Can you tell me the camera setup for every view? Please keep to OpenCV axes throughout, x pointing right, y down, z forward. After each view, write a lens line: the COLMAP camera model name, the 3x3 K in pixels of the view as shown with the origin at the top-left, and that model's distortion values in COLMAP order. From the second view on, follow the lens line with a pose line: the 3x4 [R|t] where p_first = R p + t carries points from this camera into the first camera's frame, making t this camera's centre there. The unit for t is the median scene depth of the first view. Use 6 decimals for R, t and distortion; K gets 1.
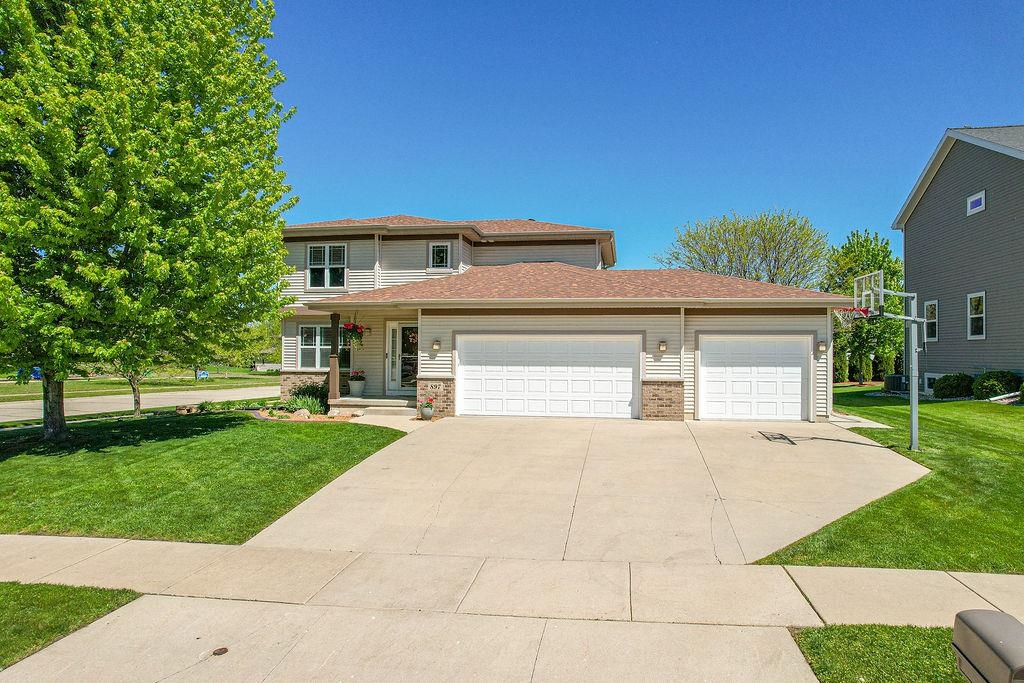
lens RADIAL K [[652.5, 0, 513.1], [0, 652.5, 344.5], [0, 0, 1]] dist [-0.061093, 0.043683]
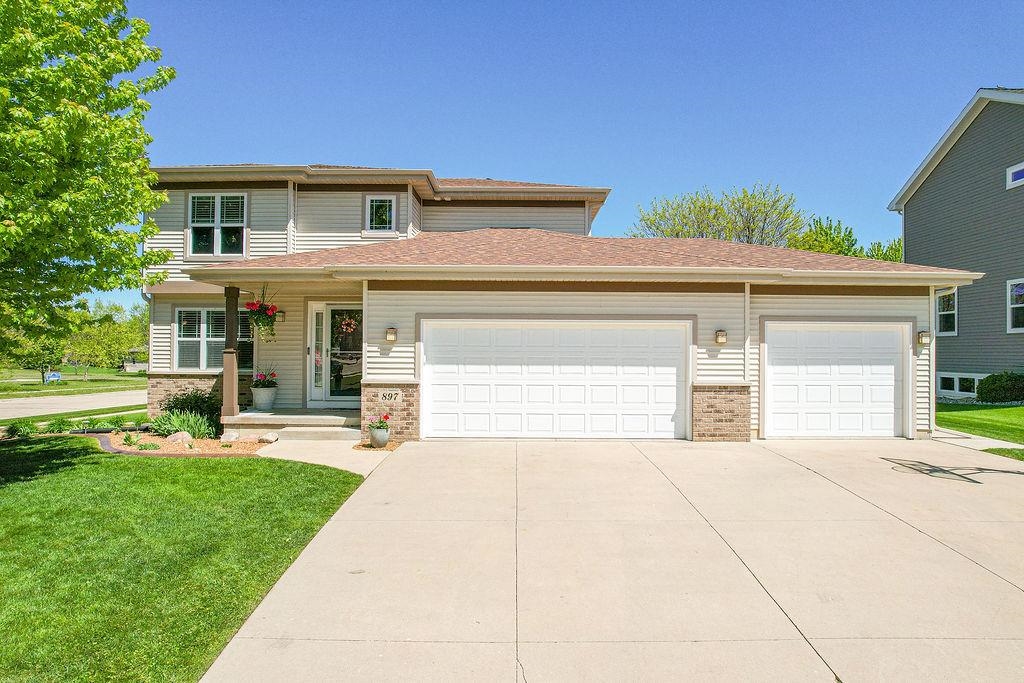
lens RADIAL K [[652.5, 0, 510.6], [0, 652.5, 345.5], [0, 0, 1]] dist [-0.061093, 0.043683]
pose [[0.987414, 0.001922, 0.158143, -0.100962], [-0.002363, 0.999994, 0.002602, 0.010144], [-0.158137, -0.002943, 0.987413, 0.313873]]
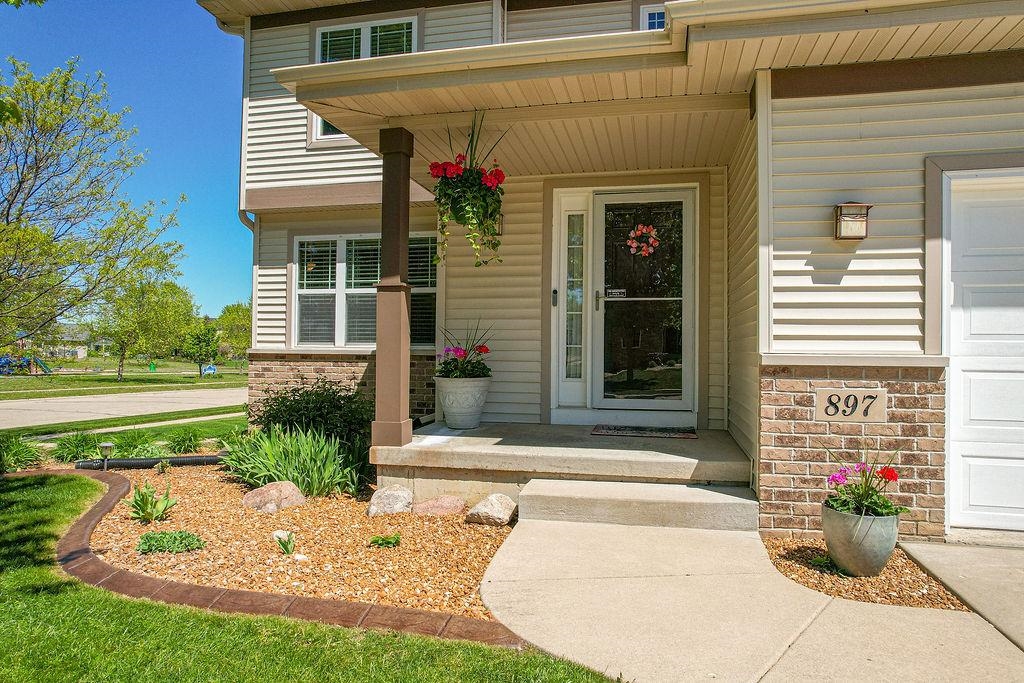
lens RADIAL K [[652.5, 0, 514.5], [0, 652.5, 344.0], [0, 0, 1]] dist [-0.061093, 0.043683]
pose [[0.998960, 0.001832, -0.045551, -0.221179], [-0.001706, 0.999995, 0.002806, 0.042868], [0.045556, -0.002725, 0.998958, 0.761031]]
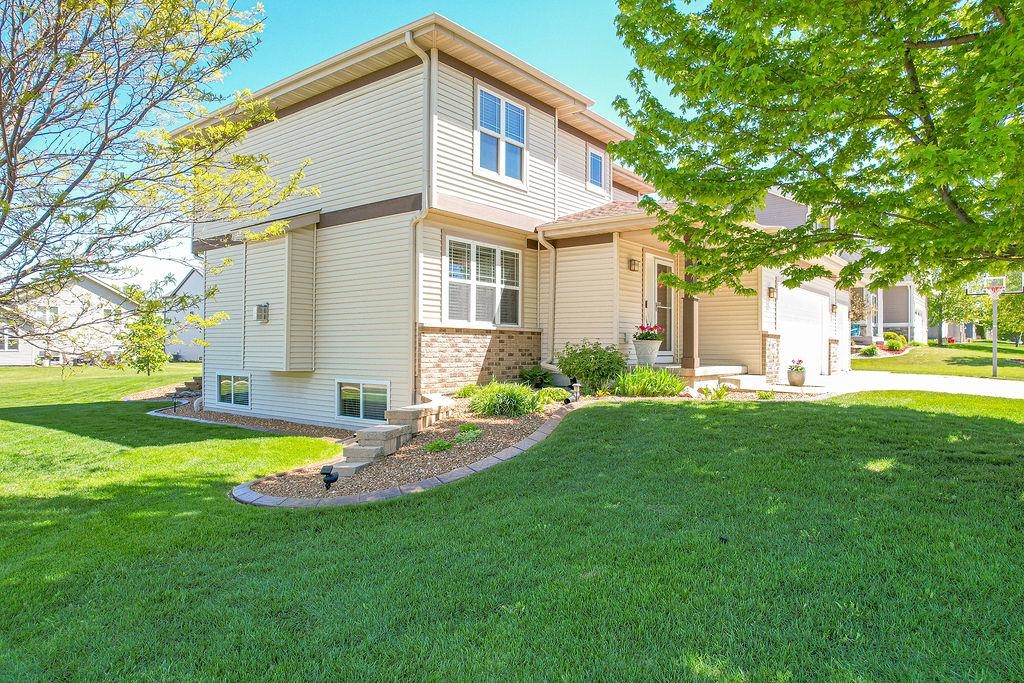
lens RADIAL K [[652.5, 0, 514.0], [0, 652.5, 337.8], [0, 0, 1]] dist [-0.061093, 0.043683]
pose [[0.476311, 0.012101, 0.879194, -0.932613], [-0.024348, 0.999703, -0.000569, 0.060149], [-0.878940, -0.021135, 0.476464, 0.889314]]
